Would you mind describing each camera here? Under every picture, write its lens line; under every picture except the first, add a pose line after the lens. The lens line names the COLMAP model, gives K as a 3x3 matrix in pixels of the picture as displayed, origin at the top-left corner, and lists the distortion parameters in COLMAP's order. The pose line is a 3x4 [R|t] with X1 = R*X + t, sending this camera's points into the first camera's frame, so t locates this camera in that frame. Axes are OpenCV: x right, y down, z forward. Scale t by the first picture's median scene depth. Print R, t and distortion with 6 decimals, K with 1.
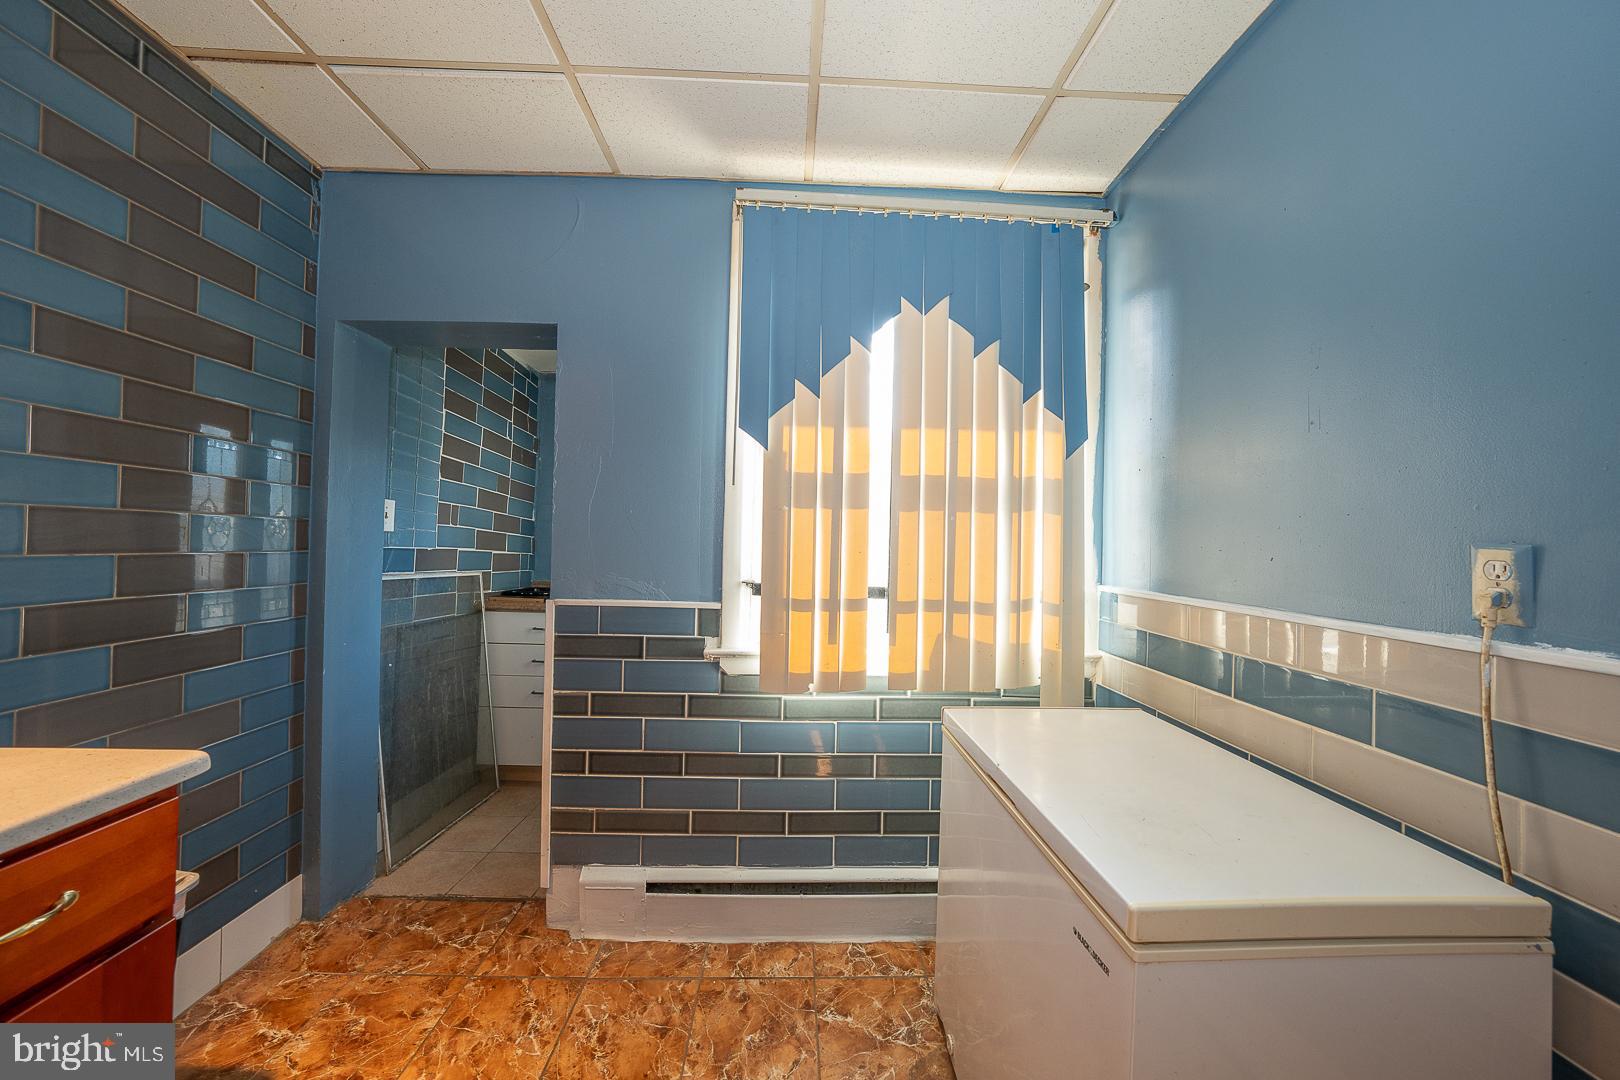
lens RADIAL K [[555.7, 0, 810.0], [0, 555.7, 533.9], [0, 0, 1]] dist [-0.030674, 0.006304]
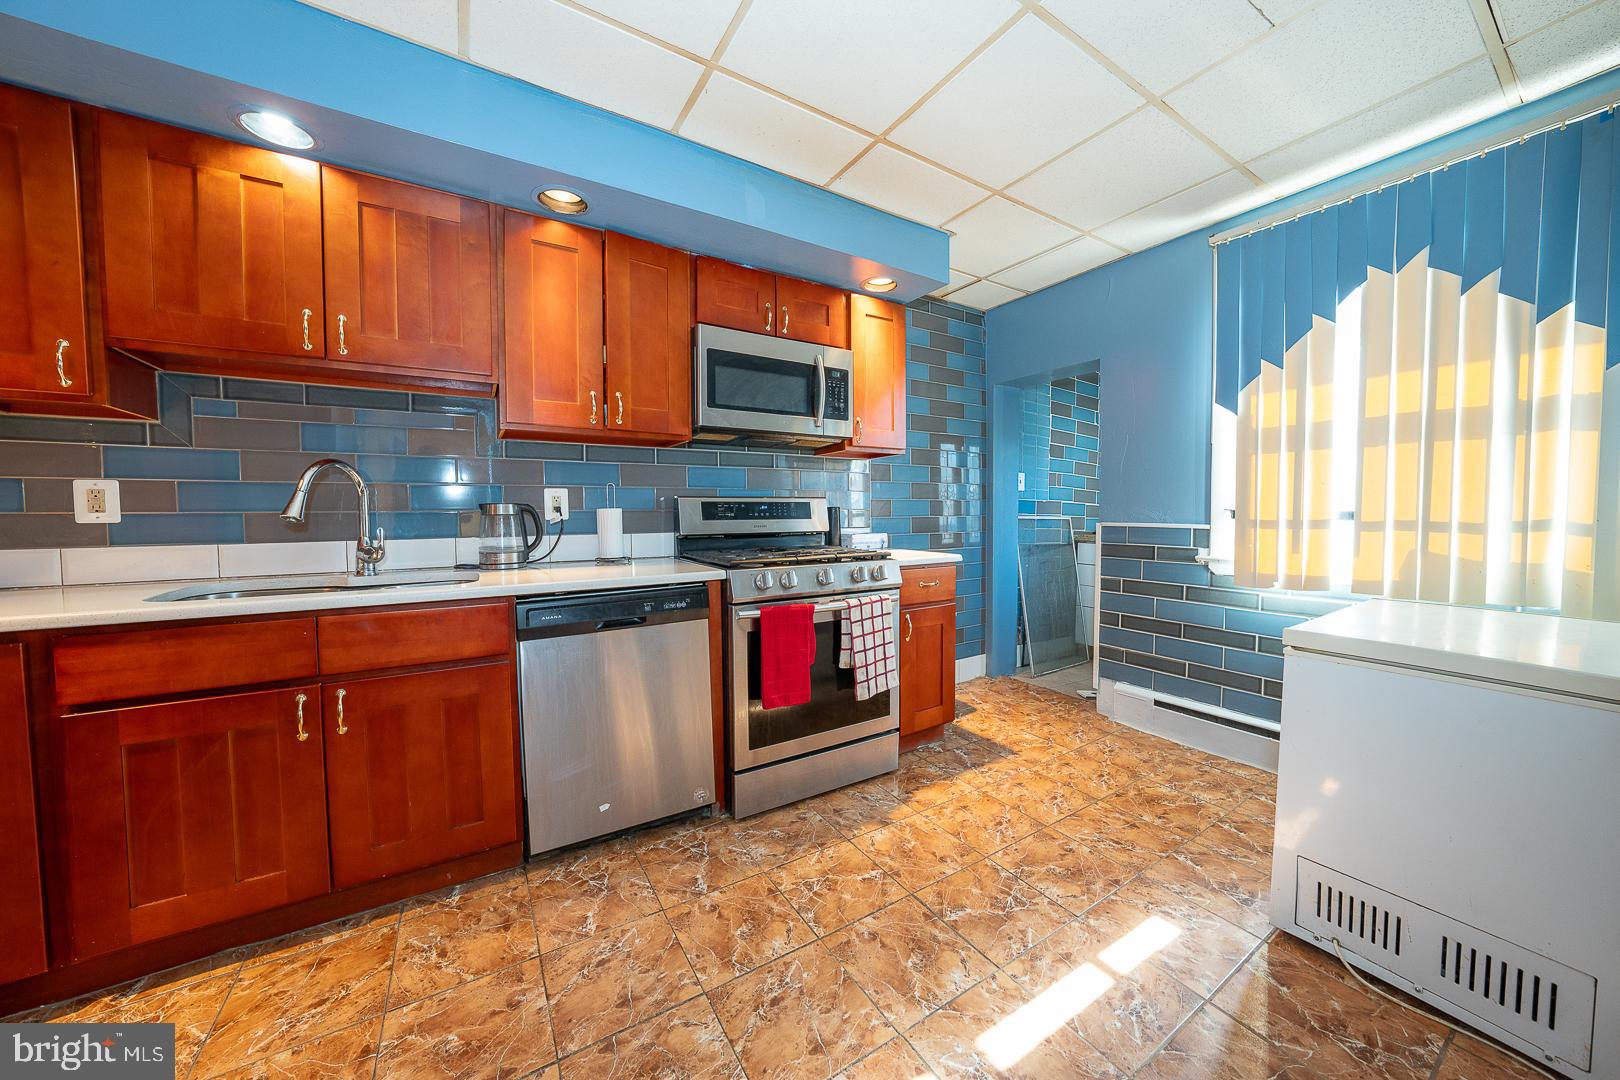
lens RADIAL K [[555.7, 0, 810.0], [0, 555.7, 533.9], [0, 0, 1]] dist [-0.030674, 0.006304]
pose [[0.497099, 0.012857, -0.867598, 0.583547], [0.031243, 0.998977, 0.032705, 0.070936], [0.867131, -0.043364, 0.496189, -0.644235]]
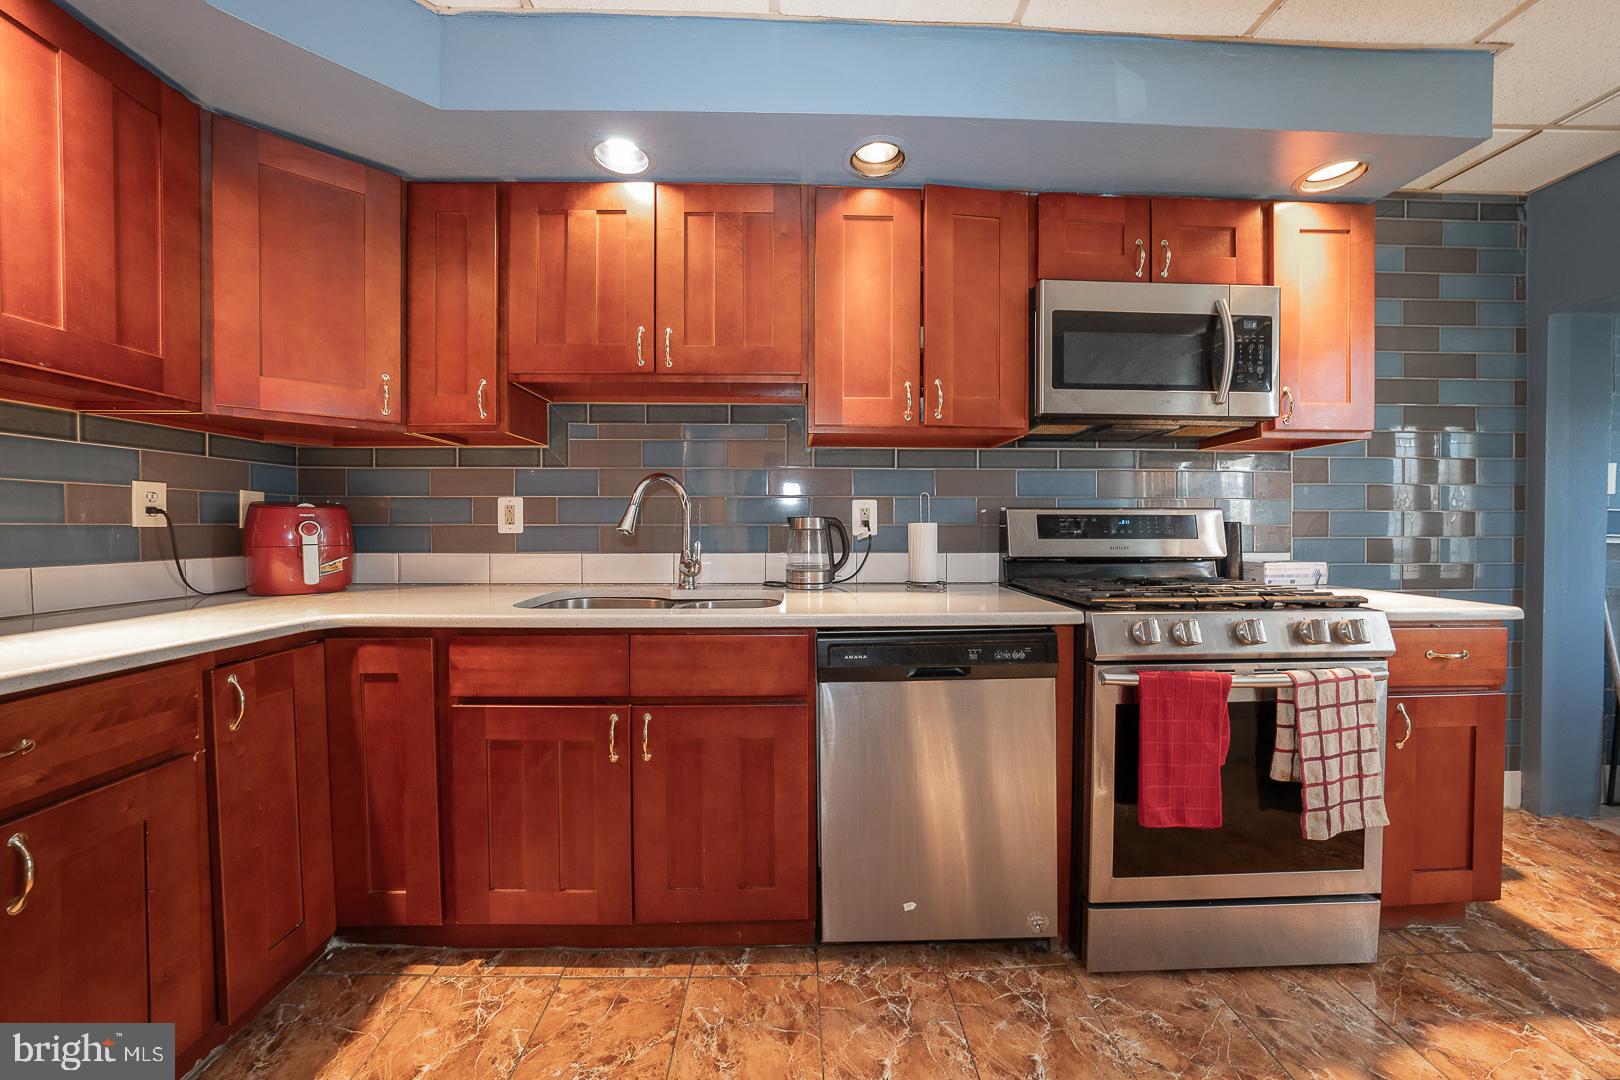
lens RADIAL K [[555.7, 0, 810.0], [0, 555.7, 533.9], [0, 0, 1]] dist [-0.030674, 0.006304]
pose [[-0.006595, -0.004205, -0.999969, 0.303789], [0.017308, 0.999841, -0.004318, 0.061499], [0.999828, -0.017336, -0.006521, -0.619592]]
